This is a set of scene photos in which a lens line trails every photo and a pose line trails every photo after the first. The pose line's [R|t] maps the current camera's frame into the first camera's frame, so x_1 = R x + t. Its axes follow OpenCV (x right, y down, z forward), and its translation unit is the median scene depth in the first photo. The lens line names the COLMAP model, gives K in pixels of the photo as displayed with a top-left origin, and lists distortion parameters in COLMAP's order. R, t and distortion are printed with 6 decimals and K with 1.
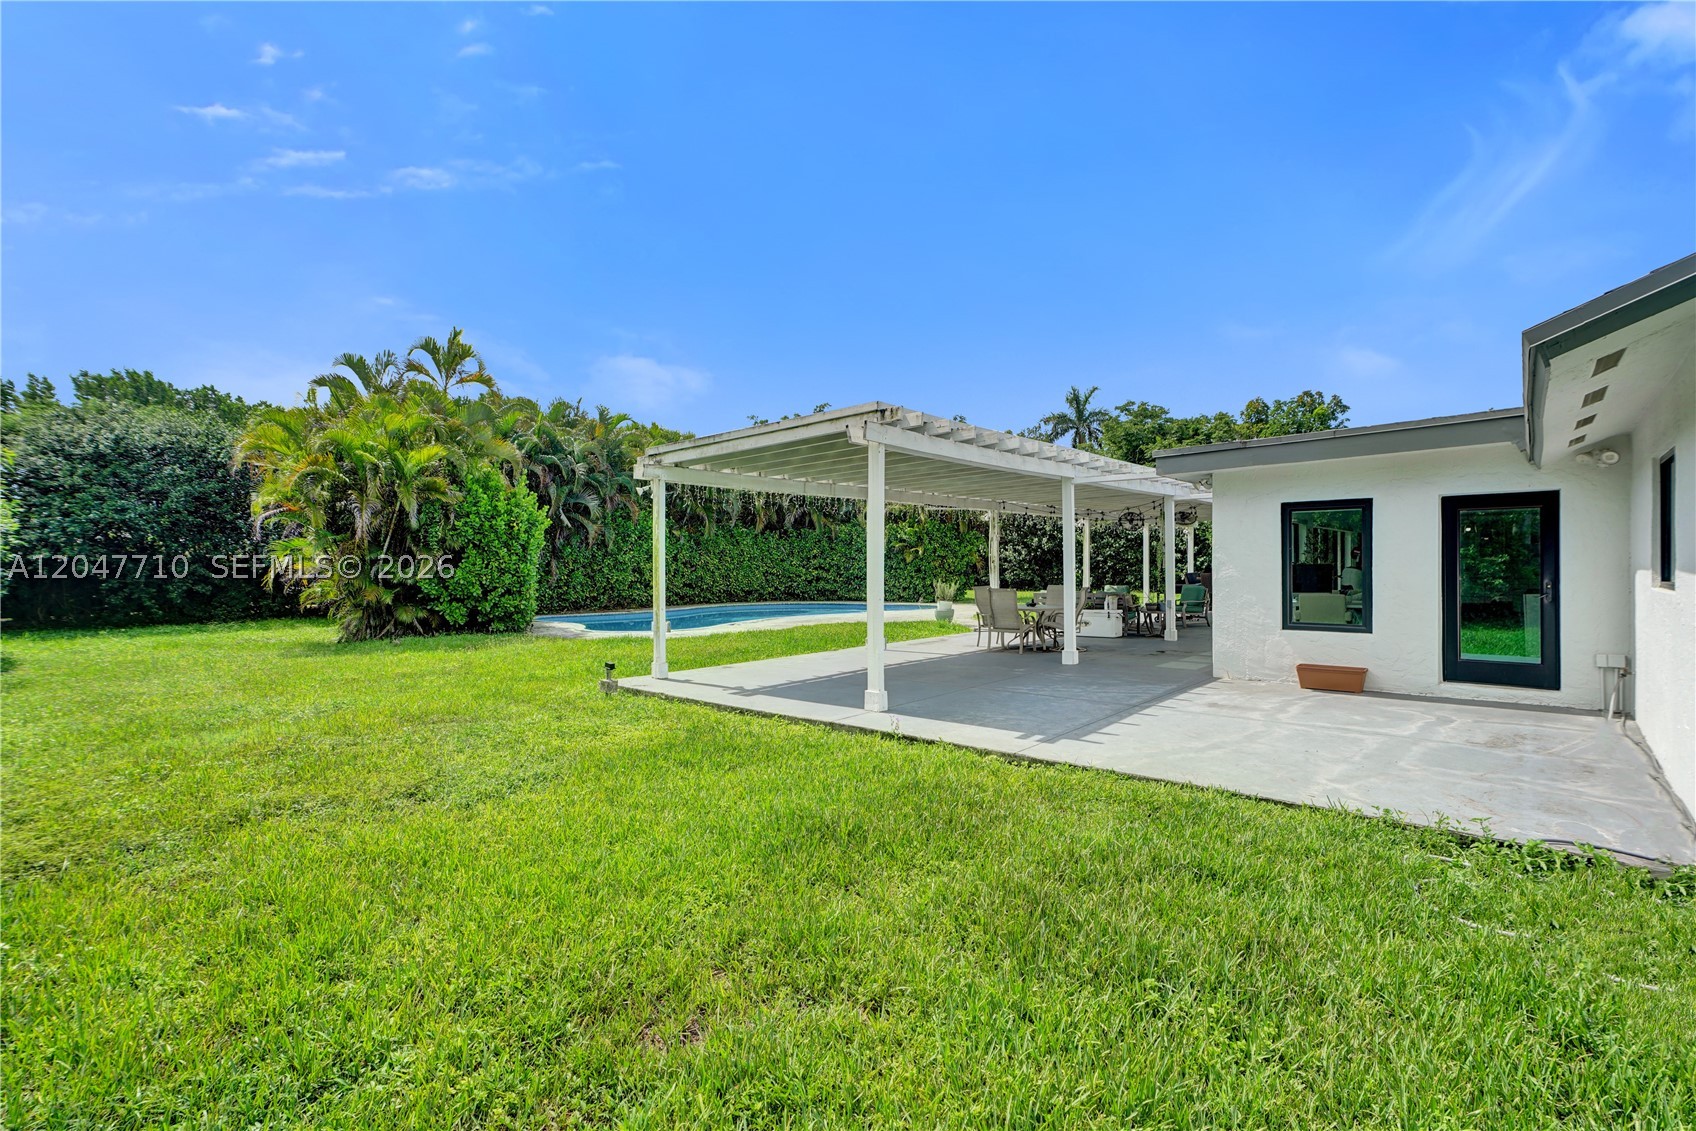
lens RADIAL K [[792.7, 0, 838.9], [0, 792.7, 565.4], [0, 0, 1]] dist [0.000764, -0.000010]
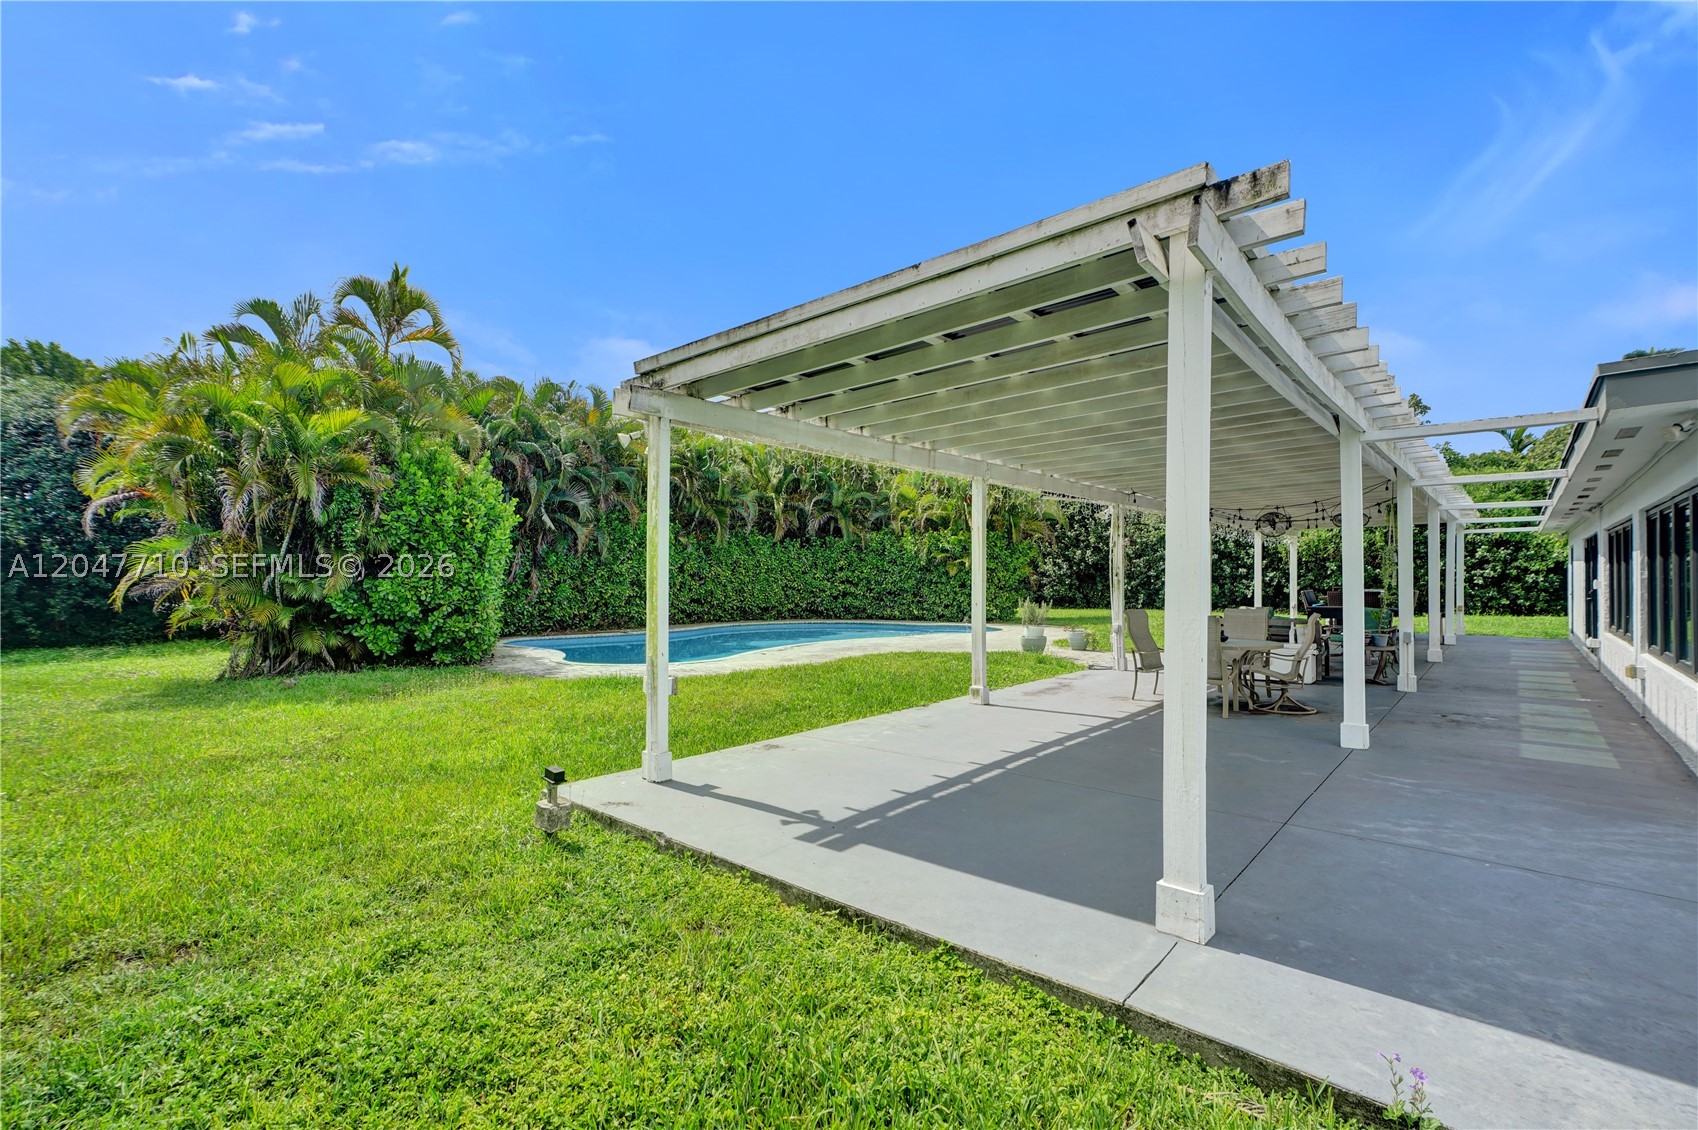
lens RADIAL K [[774.6, 0, 848.2], [0, 774.6, 569.9], [0, 0, 1]] dist [0.000855, 0.000513]
pose [[0.999922, 0.006507, 0.010691, -0.041420], [-0.006373, 0.999901, -0.012543, 0.001133], [-0.010771, 0.012474, 0.999864, 0.189454]]
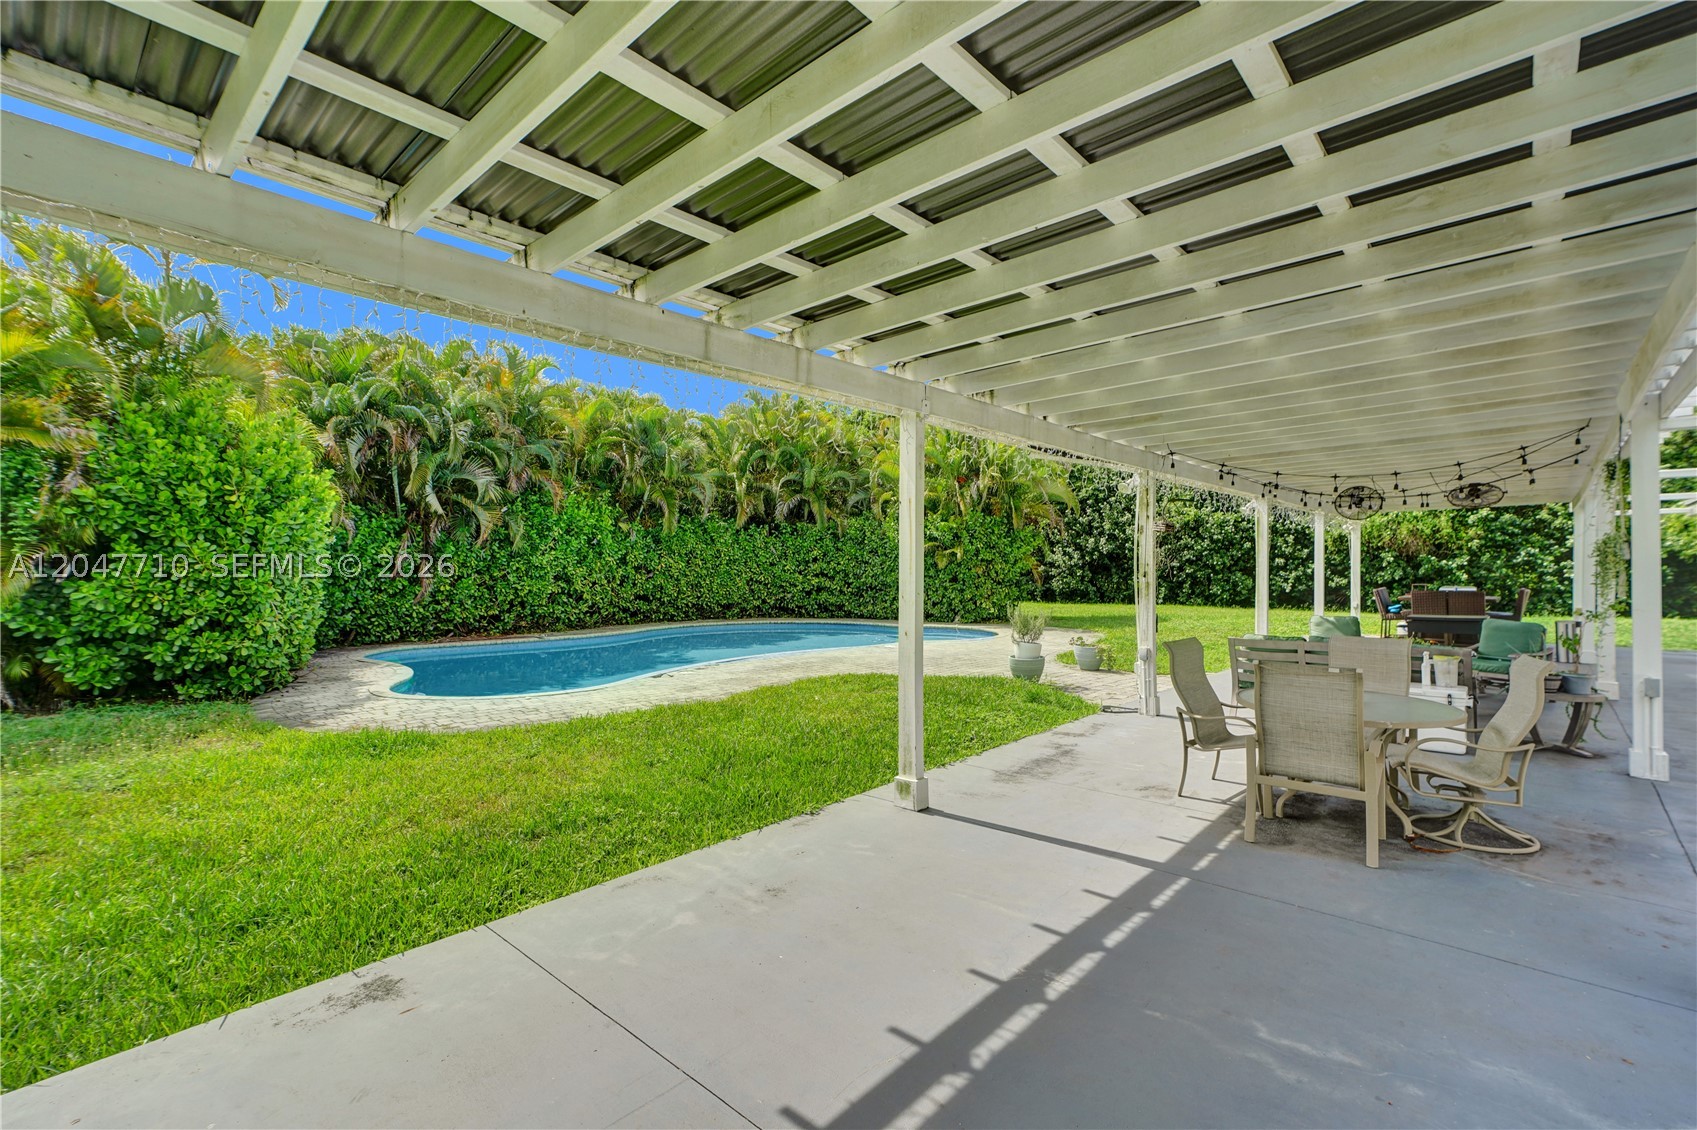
lens RADIAL K [[774.1, 0, 847.7], [0, 774.1, 569.9], [0, 0, 1]] dist [0.000855, 0.000513]
pose [[0.999960, 0.006413, -0.006180, 0.006807], [-0.006390, 0.999973, 0.003649, -0.005500], [0.006203, -0.003609, 0.999974, 0.340161]]
